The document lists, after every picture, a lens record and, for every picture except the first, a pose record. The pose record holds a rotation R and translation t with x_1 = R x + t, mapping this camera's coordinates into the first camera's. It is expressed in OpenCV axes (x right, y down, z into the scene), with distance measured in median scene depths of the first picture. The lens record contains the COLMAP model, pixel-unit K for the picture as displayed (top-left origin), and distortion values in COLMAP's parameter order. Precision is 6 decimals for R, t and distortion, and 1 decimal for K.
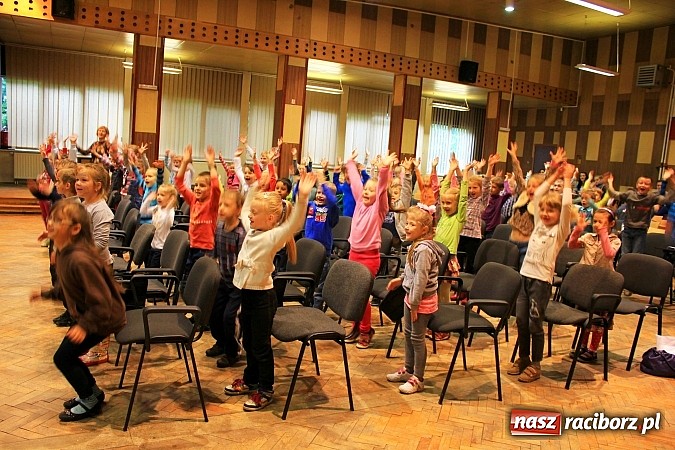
lens RADIAL K [[559.1, 0, 339.8], [0, 559.1, 232.3], [0, 0, 1]] dist [-0.109291, 0.058384]
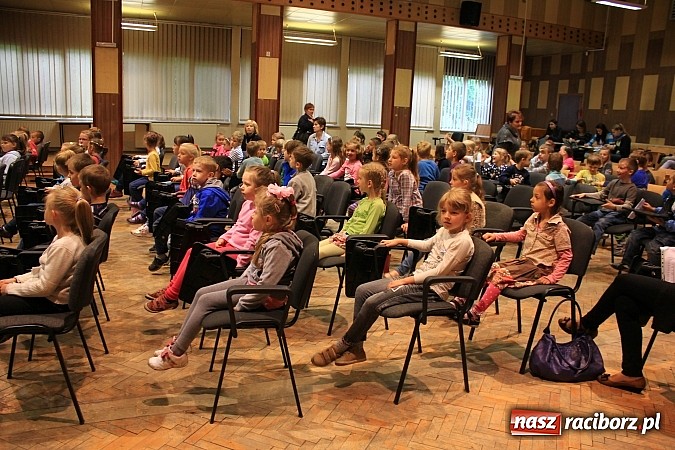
lens RADIAL K [[559.1, 0, 337.1], [0, 559.1, 225.9], [0, 0, 1]] dist [-0.109291, 0.058384]
pose [[0.993445, -0.008224, -0.114017, 0.106302], [0.014663, 0.998337, 0.055746, 0.000779], [0.113369, -0.057052, 0.991914, 0.065631]]
